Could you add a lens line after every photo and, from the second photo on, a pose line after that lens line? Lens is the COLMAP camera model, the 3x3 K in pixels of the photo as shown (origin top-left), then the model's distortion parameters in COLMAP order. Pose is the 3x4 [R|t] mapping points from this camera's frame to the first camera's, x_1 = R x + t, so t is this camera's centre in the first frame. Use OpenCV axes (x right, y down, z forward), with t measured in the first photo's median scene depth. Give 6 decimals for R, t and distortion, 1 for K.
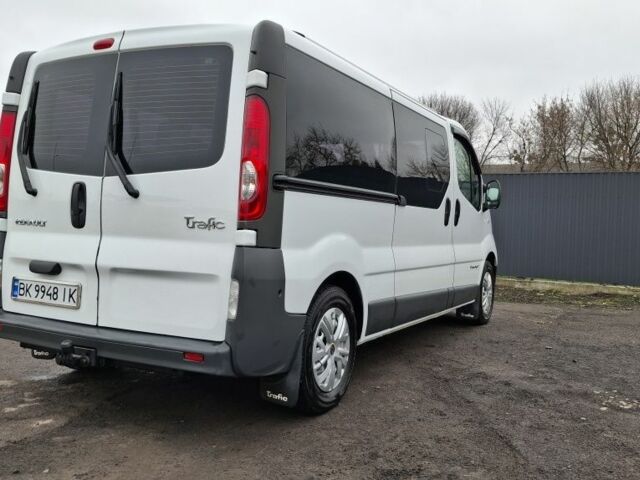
lens RADIAL K [[623.4, 0, 337.6], [0, 623.4, 238.1], [0, 0, 1]] dist [0.125234, -0.280241]
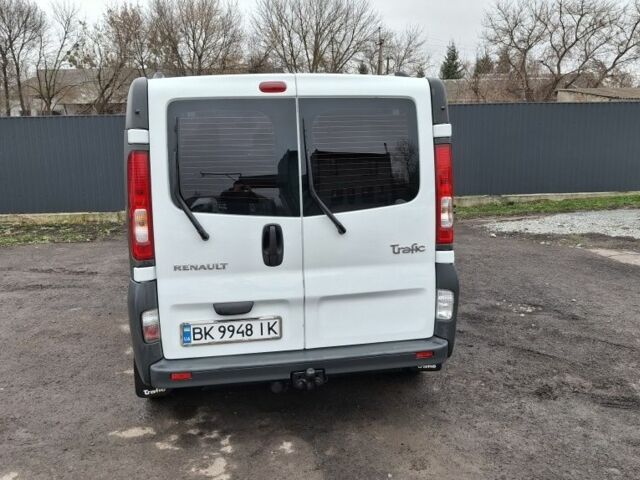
lens RADIAL K [[625.9, 0, 318.3], [0, 625.9, 230.9], [0, 0, 1]] dist [0.121335, -0.261523]
pose [[0.792108, -0.148896, 0.591941, -0.960568], [0.063787, 0.984673, 0.162326, -0.239806], [-0.607039, -0.090821, 0.789465, 0.120320]]
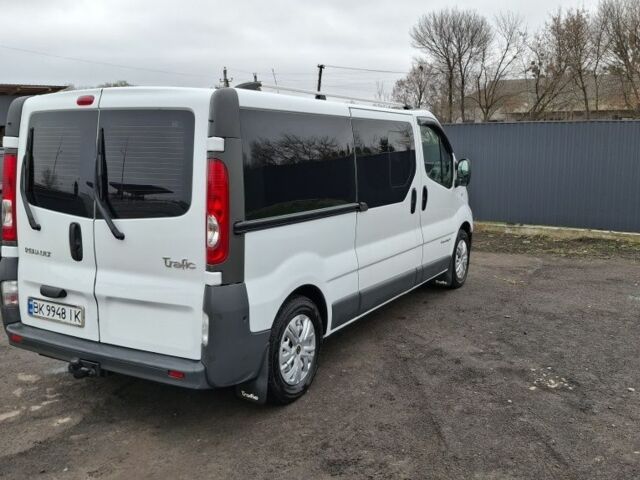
lens RADIAL K [[623.4, 0, 337.6], [0, 623.4, 238.1], [0, 0, 1]] dist [0.125234, -0.280241]
pose [[0.999124, -0.030154, -0.029006, 0.112911], [0.033622, 0.991252, 0.127632, -0.191504], [0.024904, -0.128496, 0.991397, -0.158737]]
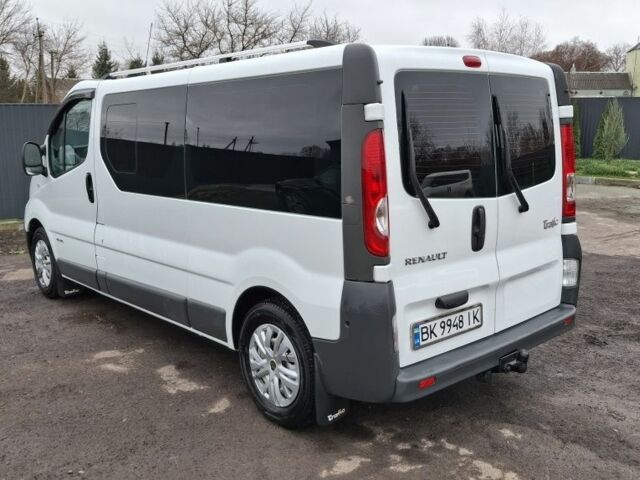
lens RADIAL K [[623.4, 0, 337.6], [0, 623.4, 238.1], [0, 0, 1]] dist [0.125234, -0.280241]
pose [[0.341520, -0.205406, 0.917155, -1.394915], [0.049553, 0.978405, 0.200671, -0.246996], [-0.938567, -0.023085, 0.344323, 0.856619]]
